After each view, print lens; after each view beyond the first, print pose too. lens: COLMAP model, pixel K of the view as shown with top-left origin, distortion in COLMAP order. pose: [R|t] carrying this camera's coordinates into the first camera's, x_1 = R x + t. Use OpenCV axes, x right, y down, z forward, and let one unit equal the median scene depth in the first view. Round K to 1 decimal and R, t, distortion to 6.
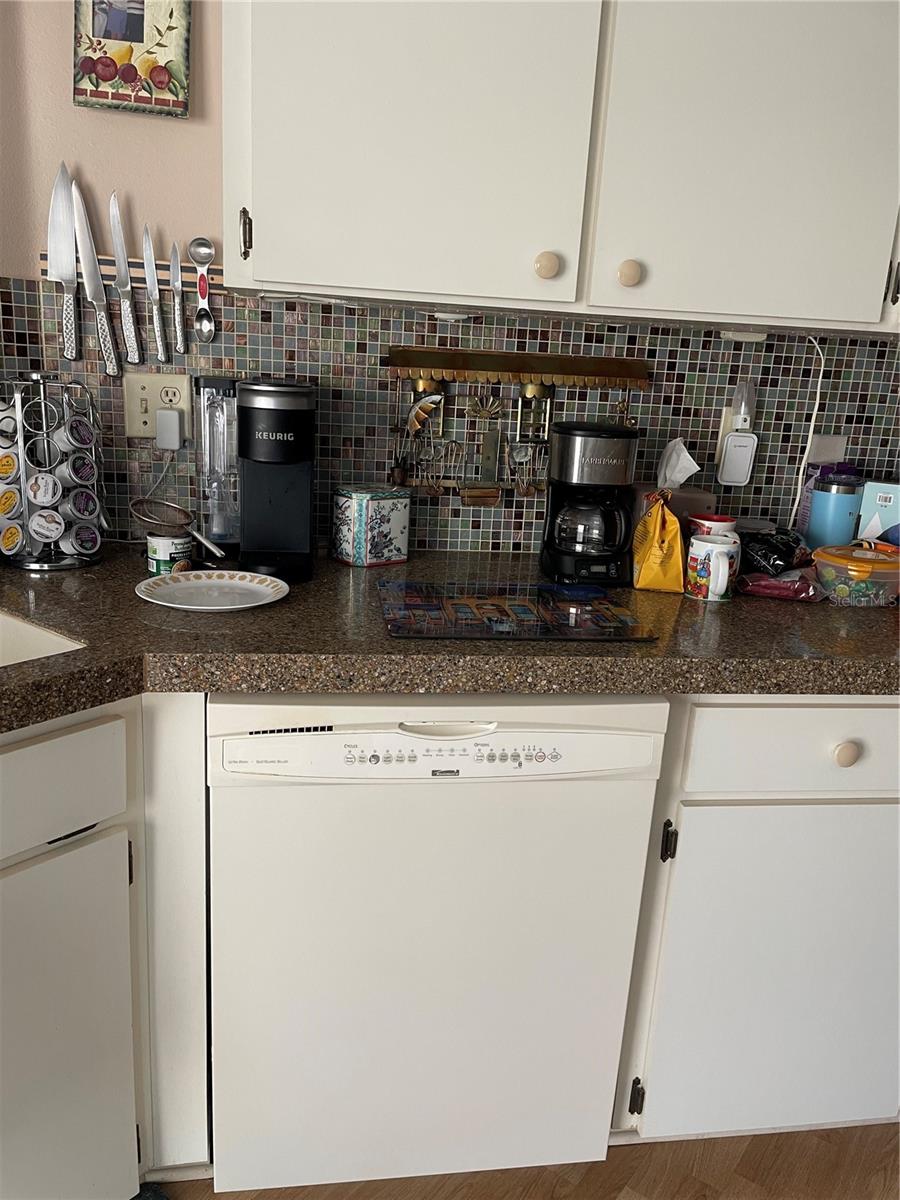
lens RADIAL K [[903.4, 0, 449.9], [0, 903.4, 611.6], [0, 0, 1]] dist [0.058747, -0.008495]
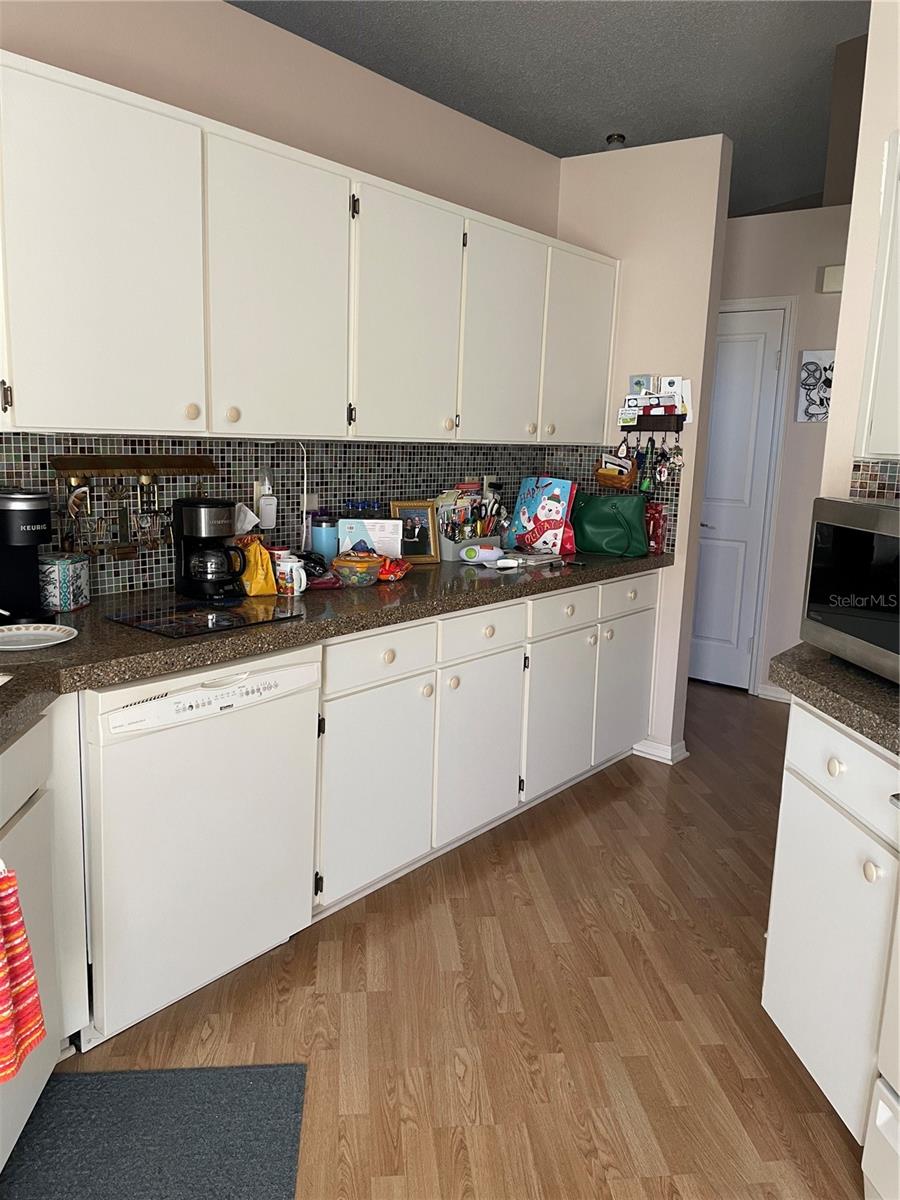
lens RADIAL K [[903.4, 0, 449.4], [0, 903.4, 595.7], [0, 0, 1]] dist [0.058747, -0.008495]
pose [[0.736750, -0.153691, 0.658467, -0.563851], [0.190022, 0.981641, 0.016509, 0.013882], [-0.648915, 0.112960, 0.752429, -0.432944]]
